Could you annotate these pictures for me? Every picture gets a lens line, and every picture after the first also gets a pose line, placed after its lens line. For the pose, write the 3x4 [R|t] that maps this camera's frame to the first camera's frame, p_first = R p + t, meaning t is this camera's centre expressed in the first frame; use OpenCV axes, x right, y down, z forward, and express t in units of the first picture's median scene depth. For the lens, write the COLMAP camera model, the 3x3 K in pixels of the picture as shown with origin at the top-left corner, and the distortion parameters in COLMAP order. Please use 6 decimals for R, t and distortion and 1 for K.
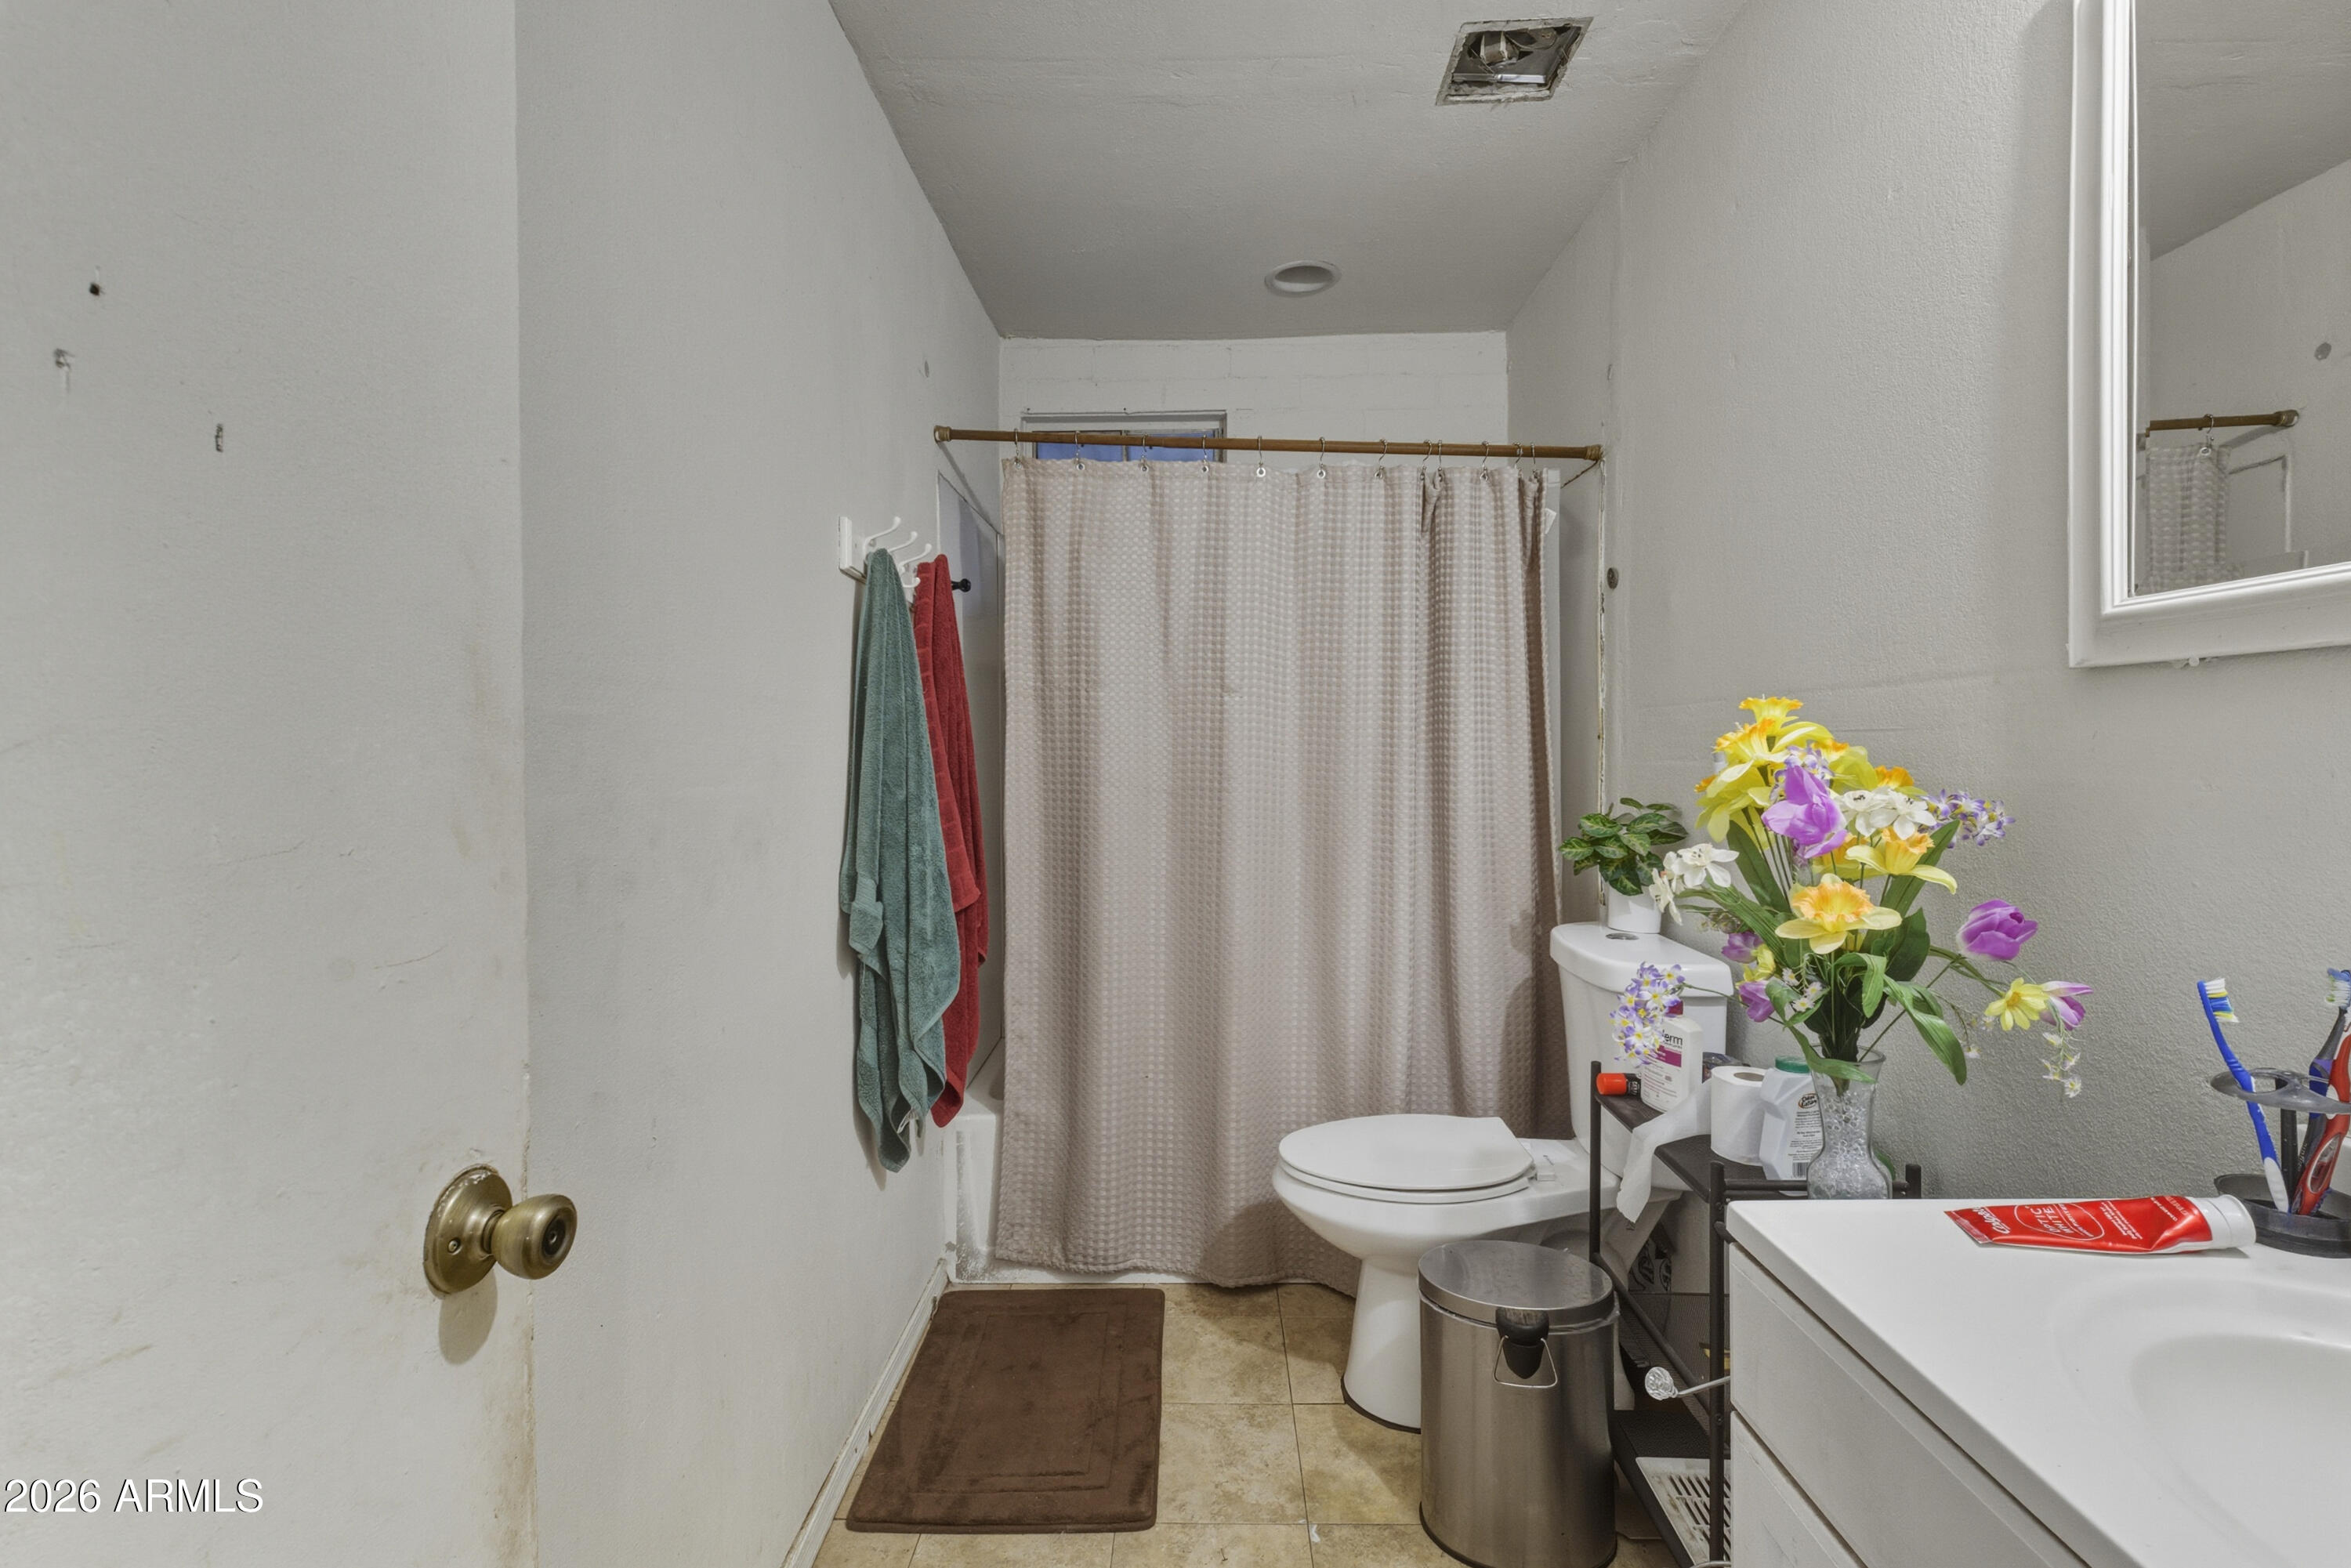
lens RADIAL K [[1057.5, 0, 1182.1], [0, 1057.5, 746.8], [0, 0, 1]] dist [0.014505, -0.009562]
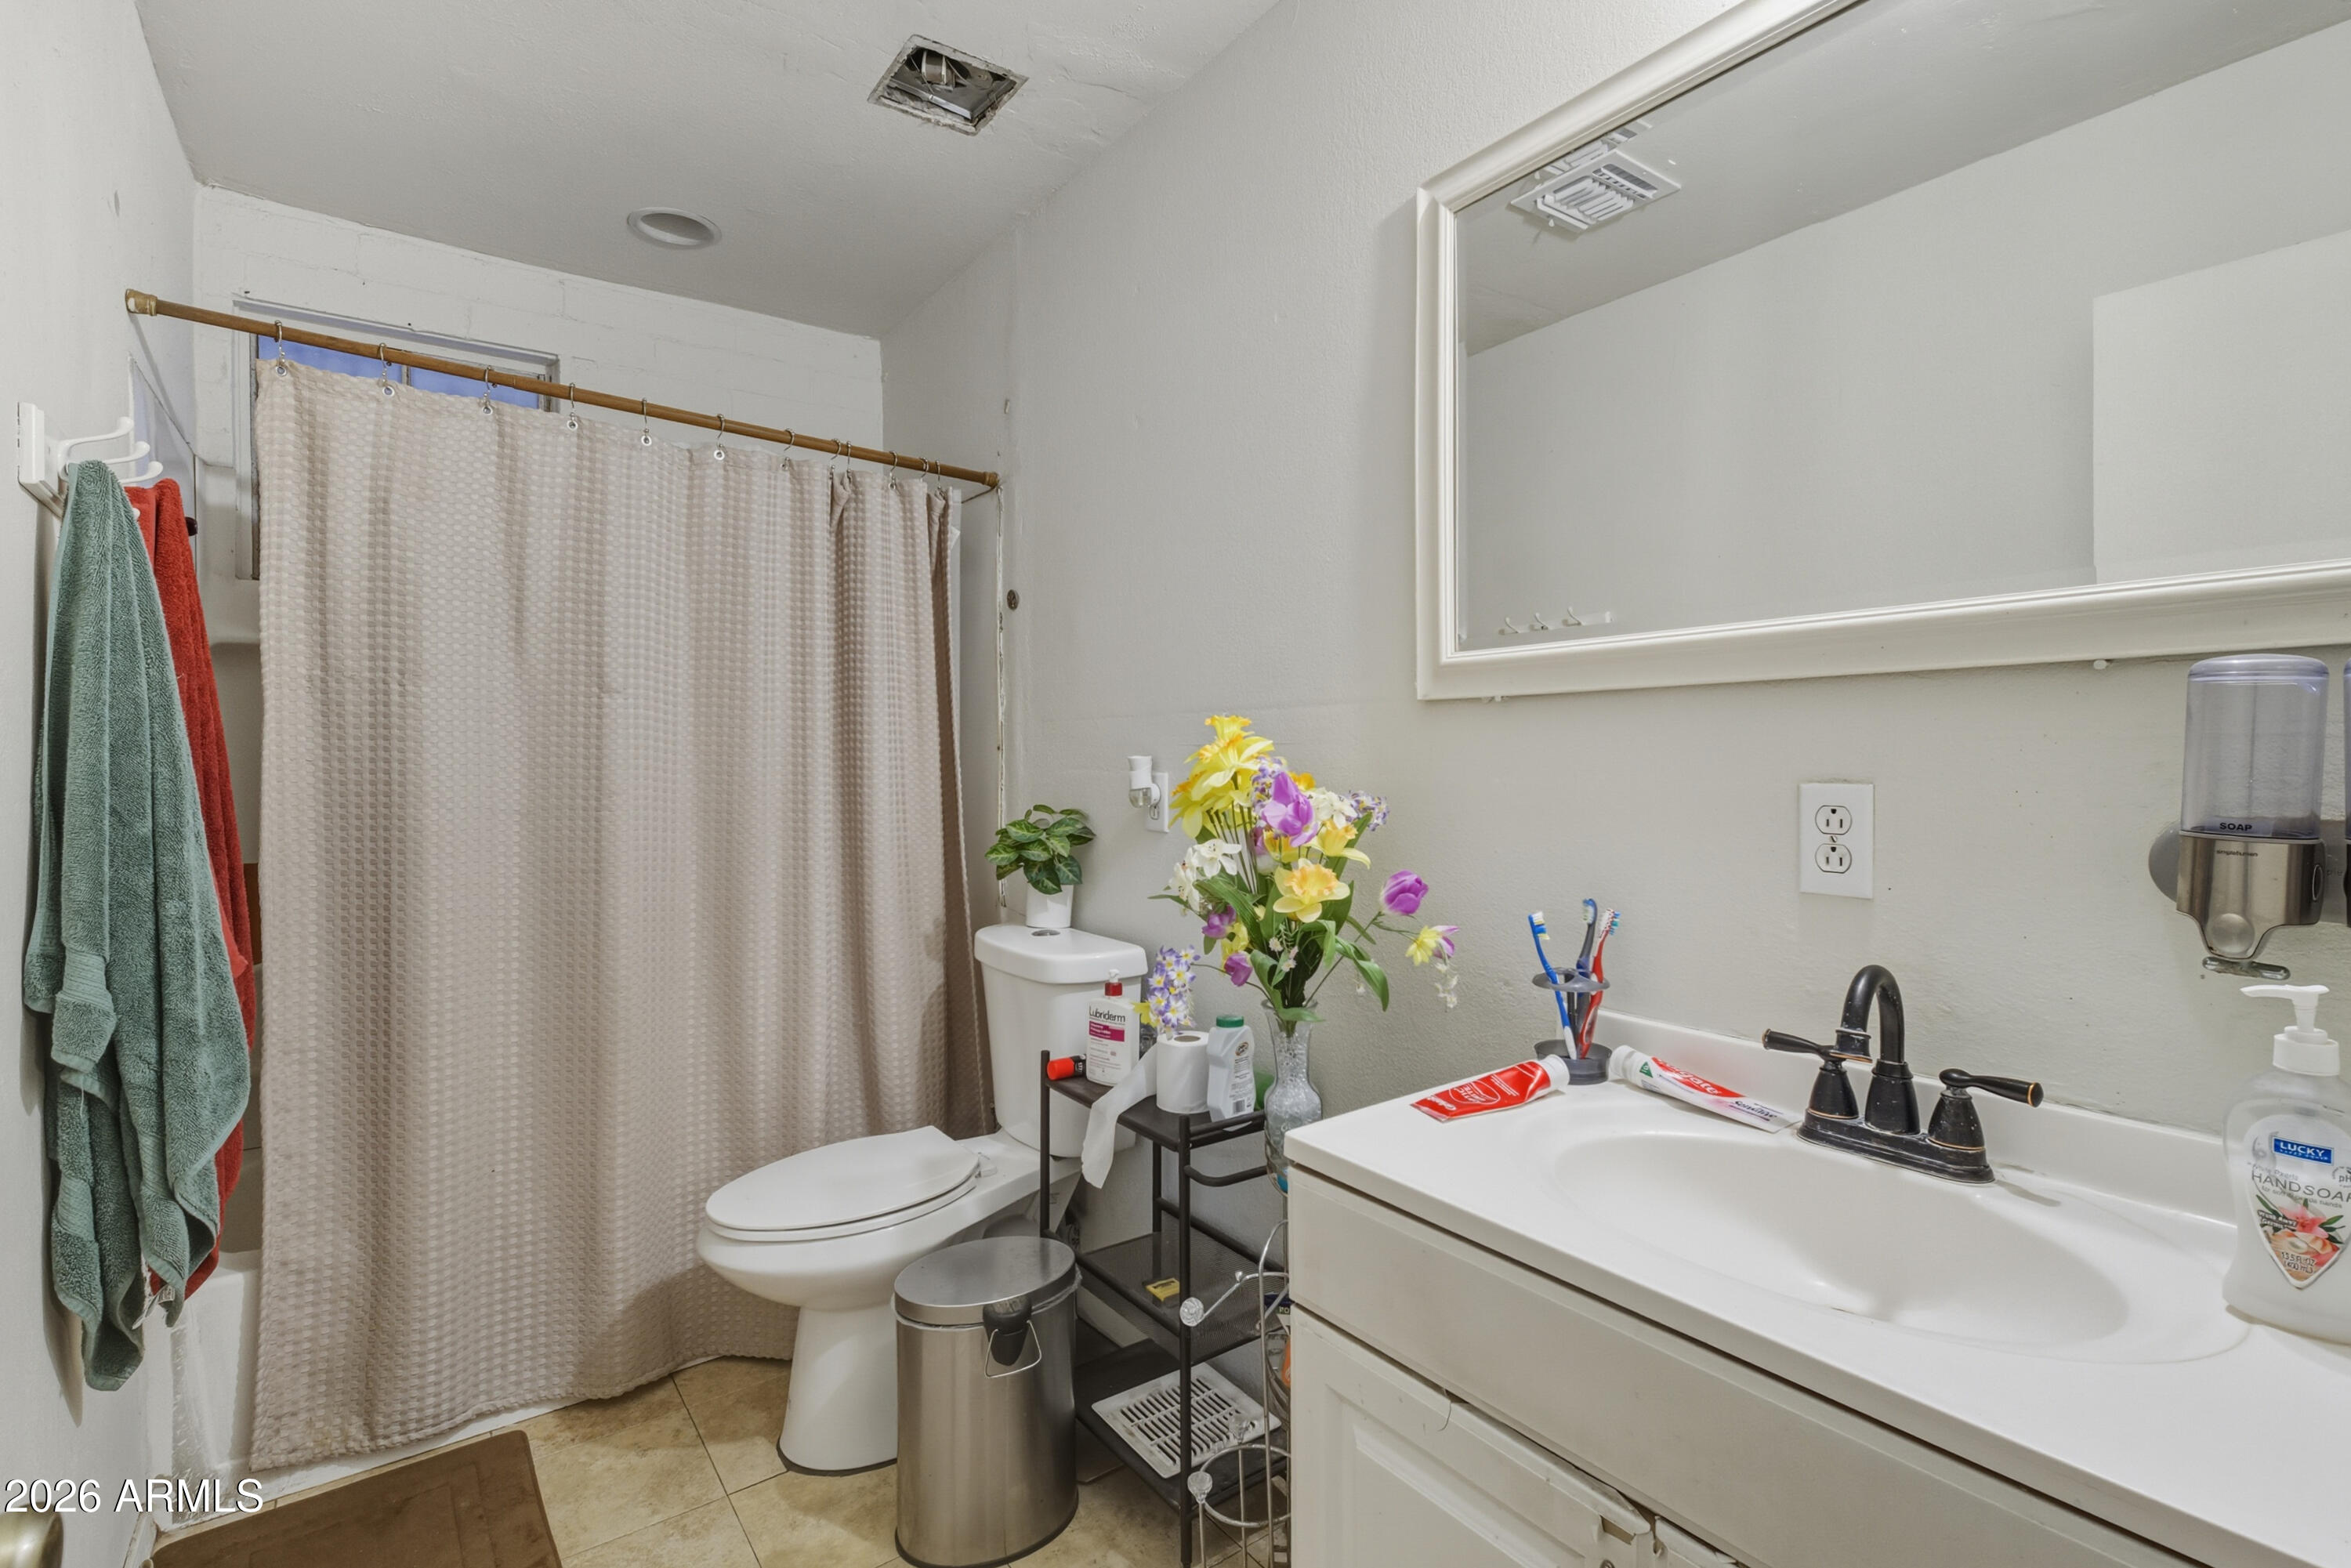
lens RADIAL K [[1081.3, 0, 1179.8], [0, 1081.3, 747.8], [0, 0, 1]] dist [0.013232, -0.008043]
pose [[0.794706, 0.005716, 0.606968, -0.148727], [0.000196, 0.999953, -0.009673, 0.000977], [-0.606995, 0.007806, 0.794667, 0.039731]]
